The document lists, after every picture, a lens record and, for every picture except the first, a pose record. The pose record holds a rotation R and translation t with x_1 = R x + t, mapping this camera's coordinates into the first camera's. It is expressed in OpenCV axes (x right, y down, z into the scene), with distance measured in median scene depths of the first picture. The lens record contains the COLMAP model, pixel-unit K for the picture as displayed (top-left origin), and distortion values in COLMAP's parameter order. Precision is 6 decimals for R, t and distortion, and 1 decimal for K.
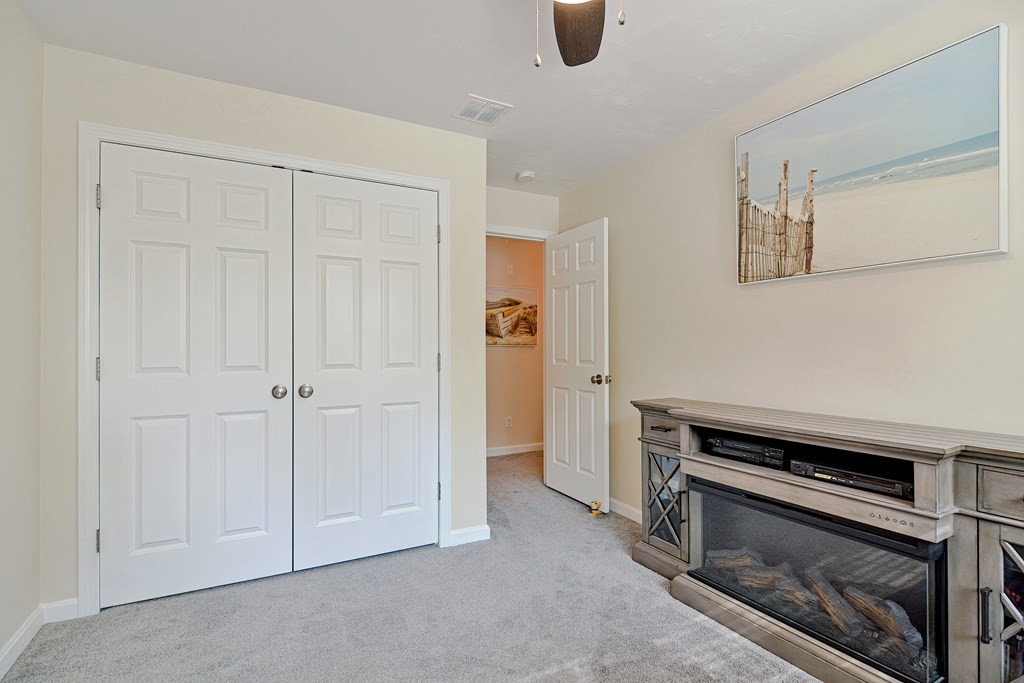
lens RADIAL K [[495.4, 0, 516.1], [0, 495.4, 342.9], [0, 0, 1]] dist [0.017370, -0.009905]
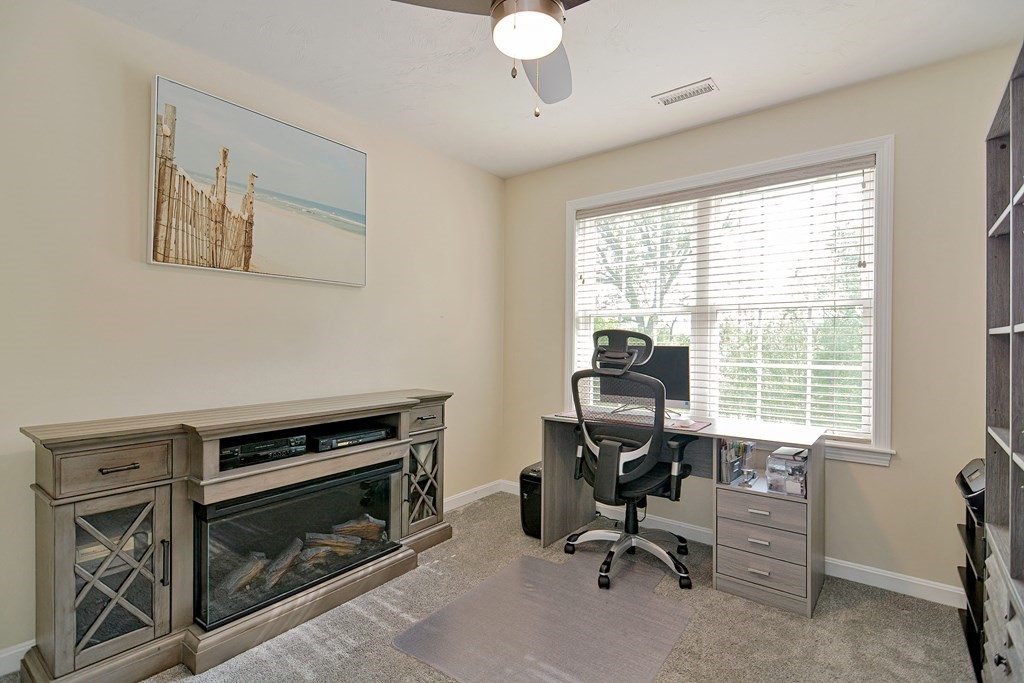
lens RADIAL K [[495.4, 0, 519.8], [0, 495.4, 347.2], [0, 0, 1]] dist [0.017370, -0.009905]
pose [[-0.416546, -0.003902, 0.909106, -0.568158], [-0.009111, 0.999958, 0.000117, 0.013003], [-0.909069, -0.008234, -0.416565, 0.877721]]
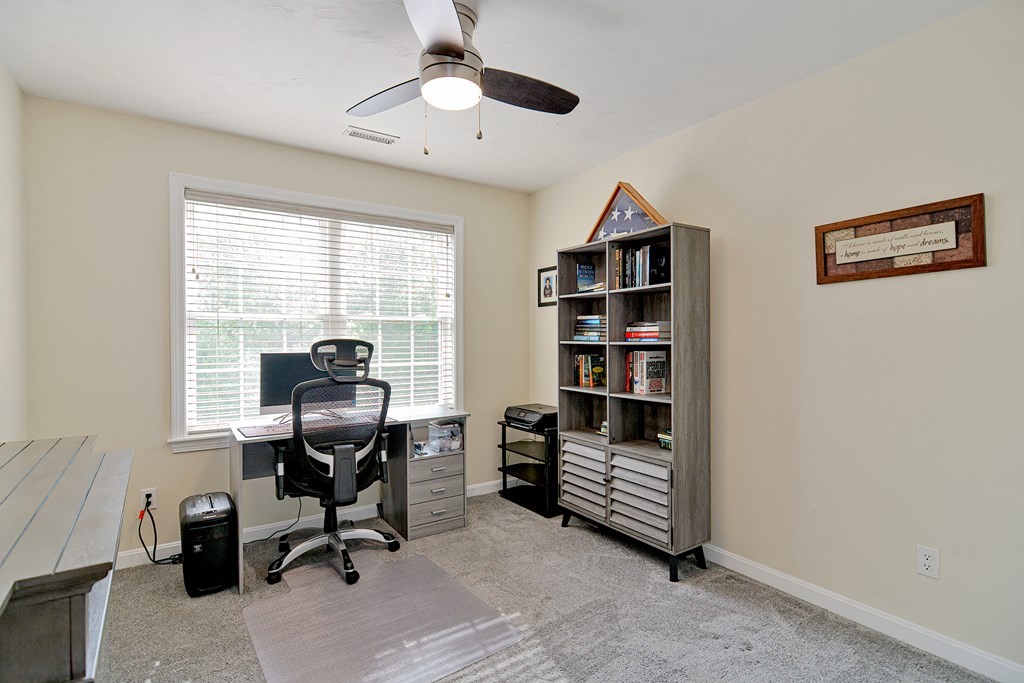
lens RADIAL K [[495.4, 0, 508.7], [0, 495.4, 349.3], [0, 0, 1]] dist [0.017370, -0.009905]
pose [[-0.993113, 0.011774, -0.116571, 0.049064], [0.009921, 0.999815, 0.016465, -0.016394], [0.116744, 0.015196, -0.993046, 1.384065]]
